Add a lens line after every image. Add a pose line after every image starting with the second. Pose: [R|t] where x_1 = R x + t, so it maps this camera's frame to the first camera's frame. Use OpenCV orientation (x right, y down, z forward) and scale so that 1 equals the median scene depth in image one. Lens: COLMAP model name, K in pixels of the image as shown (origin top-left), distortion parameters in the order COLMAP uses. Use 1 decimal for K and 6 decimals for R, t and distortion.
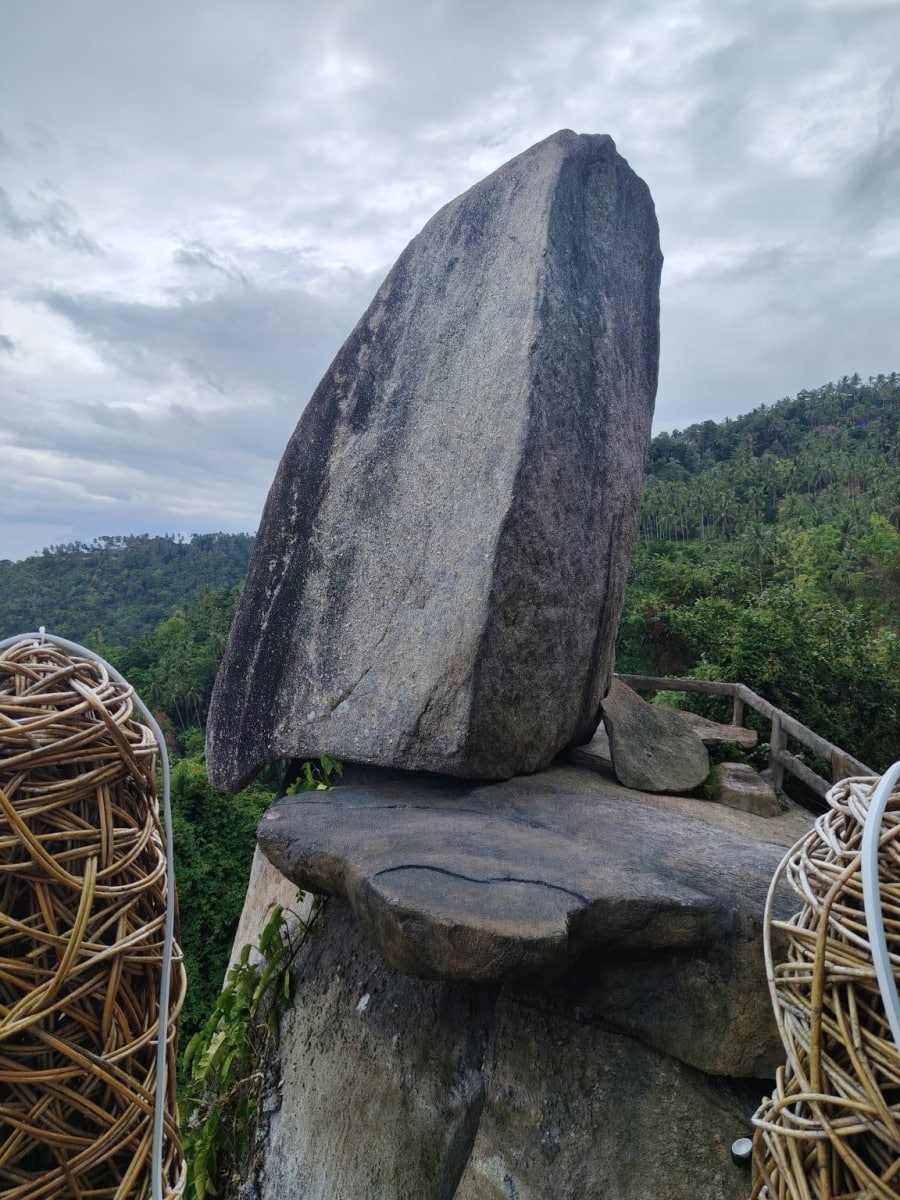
lens RADIAL K [[827.3, 0, 444.8], [0, 827.3, 604.5], [0, 0, 1]] dist [0.053356, -0.060208]
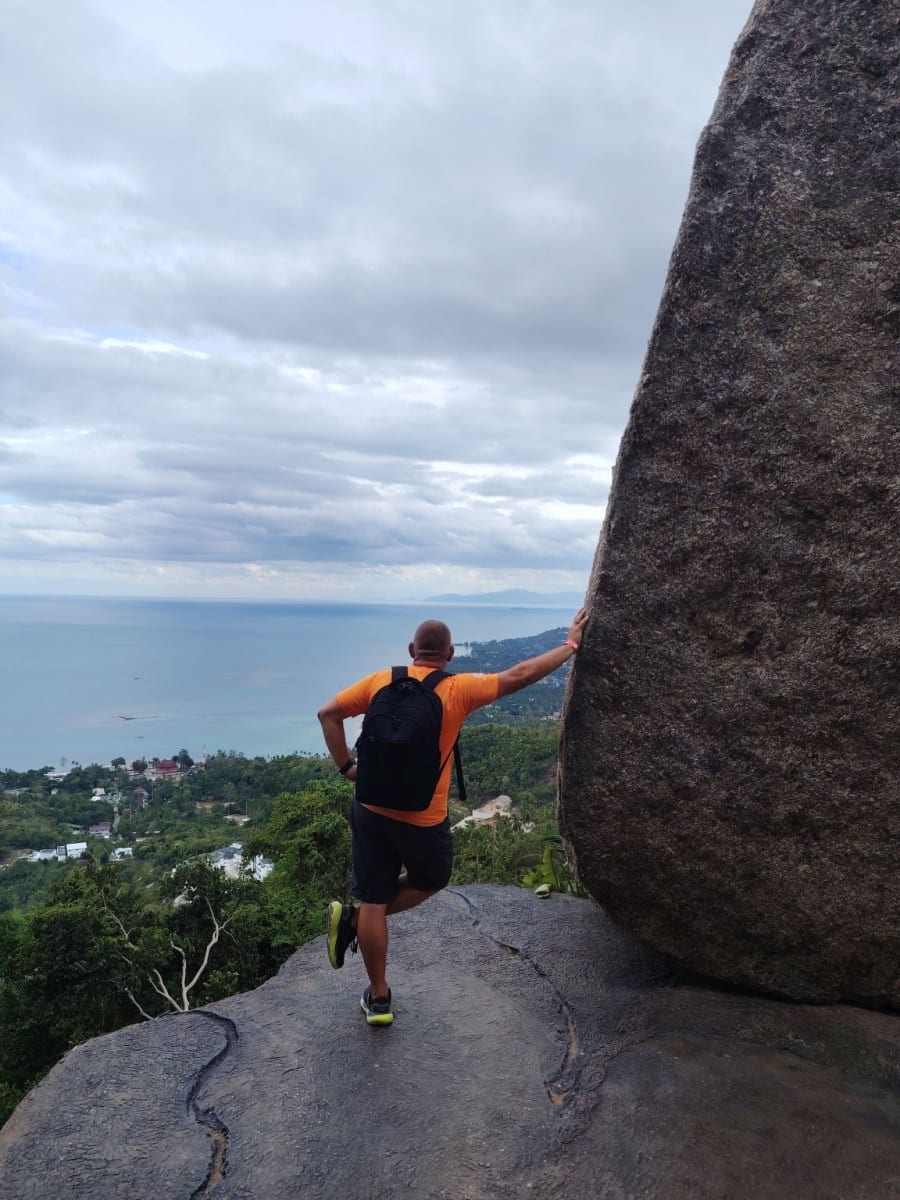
lens RADIAL K [[827.3, 0, 444.2], [0, 827.3, 588.2], [0, 0, 1]] dist [0.053356, -0.060208]
pose [[0.428683, -0.023504, -0.903149, 0.364238], [-0.045137, 0.997856, -0.047393, 0.014771], [0.902327, 0.061082, 0.426703, 0.551444]]
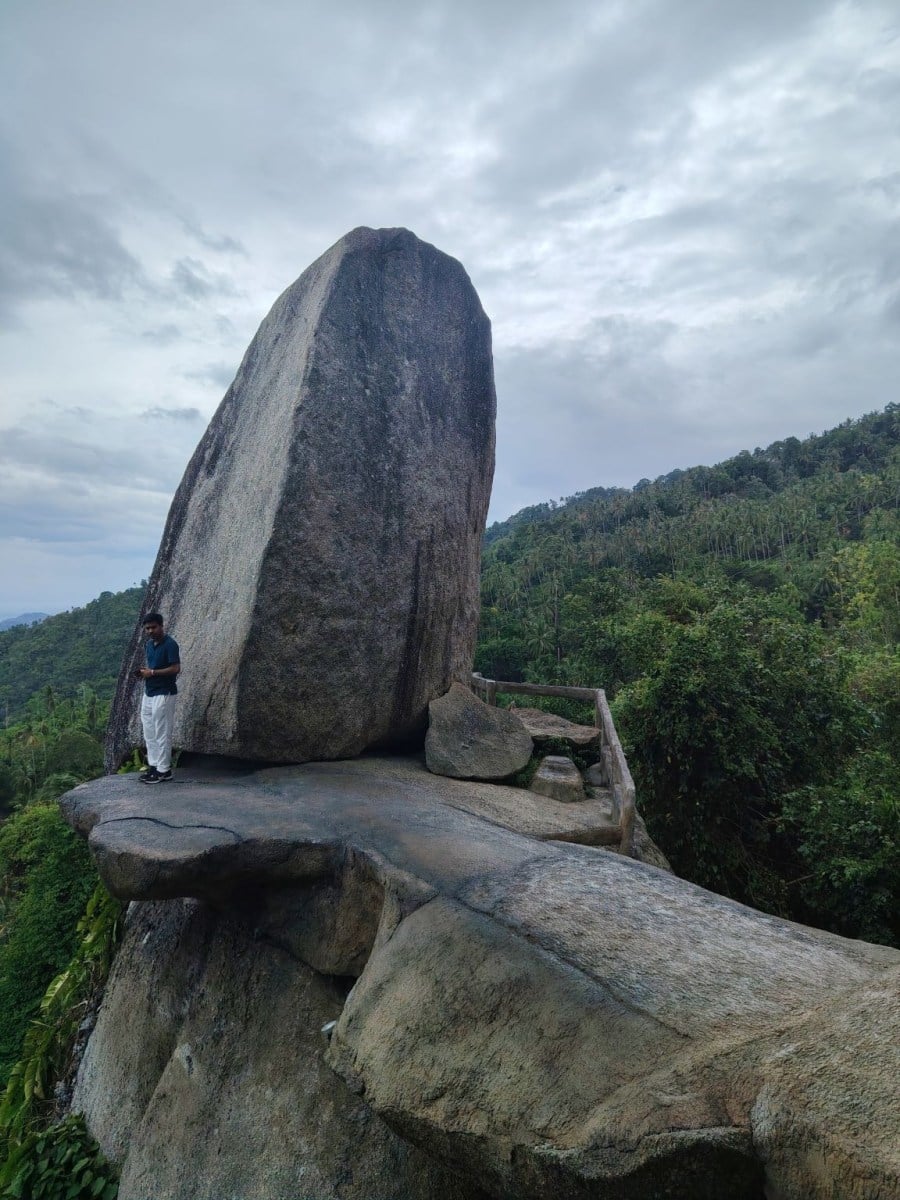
lens RADIAL K [[827.3, 0, 459.0], [0, 827.3, 591.0], [0, 0, 1]] dist [0.053356, -0.060208]
pose [[0.995845, -0.016923, -0.089477, 0.370370], [0.012803, 0.998840, -0.046423, 0.018836], [0.090158, 0.045085, 0.994906, -0.166199]]
